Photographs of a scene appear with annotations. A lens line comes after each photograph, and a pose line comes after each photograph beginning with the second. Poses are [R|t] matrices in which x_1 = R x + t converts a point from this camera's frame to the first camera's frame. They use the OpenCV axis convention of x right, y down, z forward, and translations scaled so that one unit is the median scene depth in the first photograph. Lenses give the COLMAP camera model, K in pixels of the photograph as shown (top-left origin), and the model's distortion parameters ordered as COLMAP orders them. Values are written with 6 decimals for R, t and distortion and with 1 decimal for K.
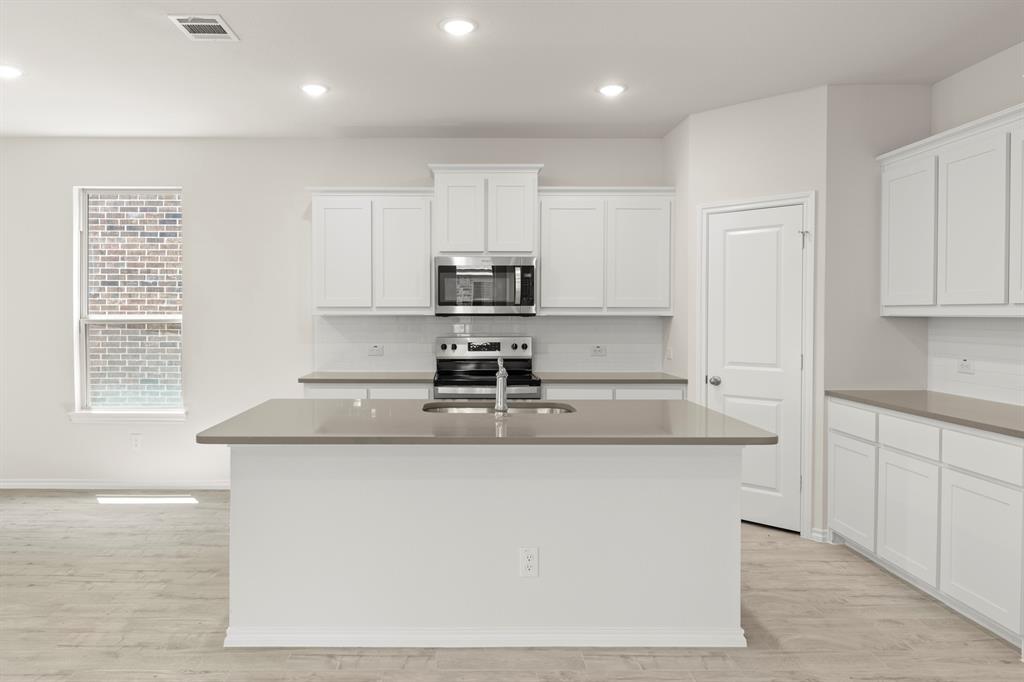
lens RADIAL K [[764.2, 0, 482.0], [0, 764.2, 326.6], [0, 0, 1]] dist [0.001099, -0.005083]
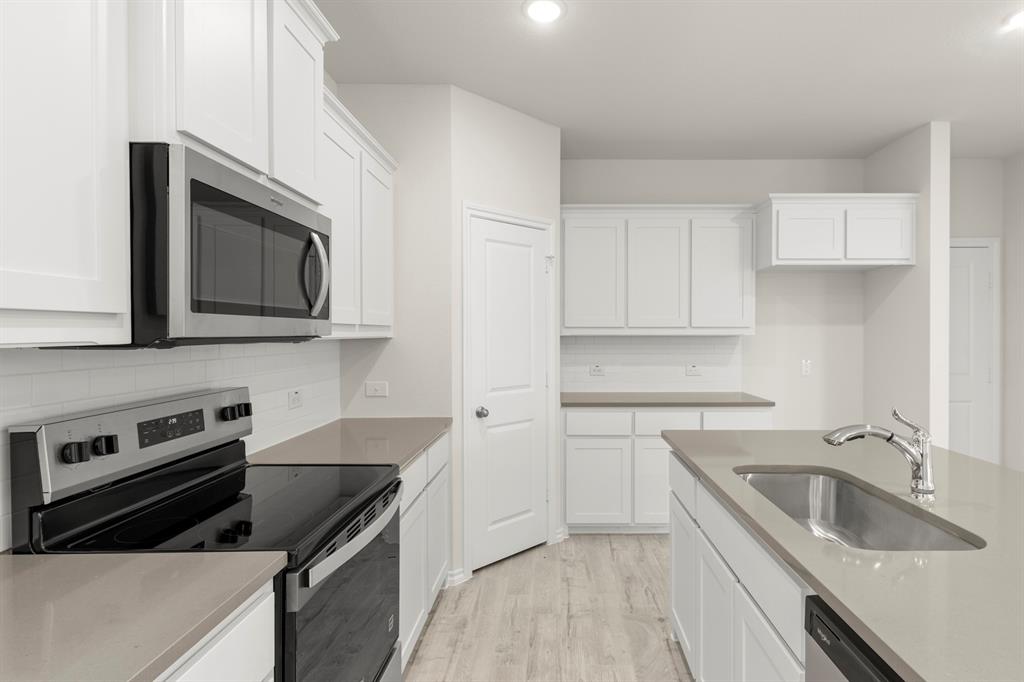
lens RADIAL K [[522.8, 0, 560.8], [0, 522.8, 337.8], [0, 0, 1]] dist [-0.000186, -0.000126]
pose [[-0.010582, -0.010662, 0.999887, -0.305298], [0.020295, 0.999735, 0.010875, -0.018983], [-0.999738, 0.020408, -0.010362, 0.994166]]
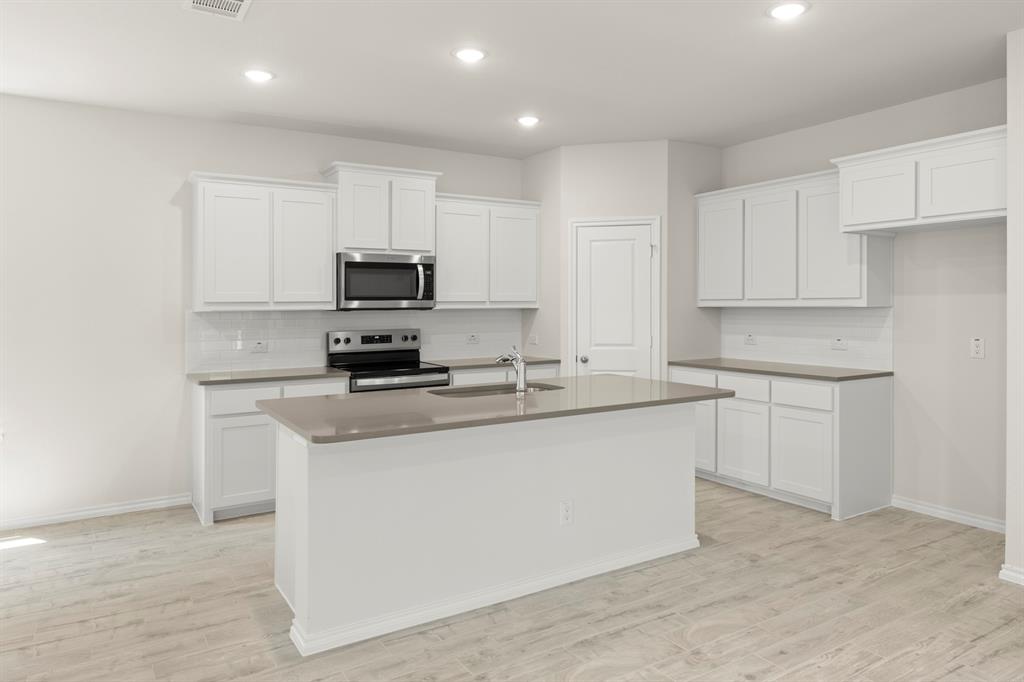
lens RADIAL K [[717.4, 0, 603.1], [0, 717.4, 300.5], [0, 0, 1]] dist [0.000091, -0.004834]
pose [[0.810528, -0.003560, 0.585690, -0.391776], [0.017543, 0.999680, -0.018202, -0.004301], [-0.585438, 0.025028, 0.810331, 0.025158]]
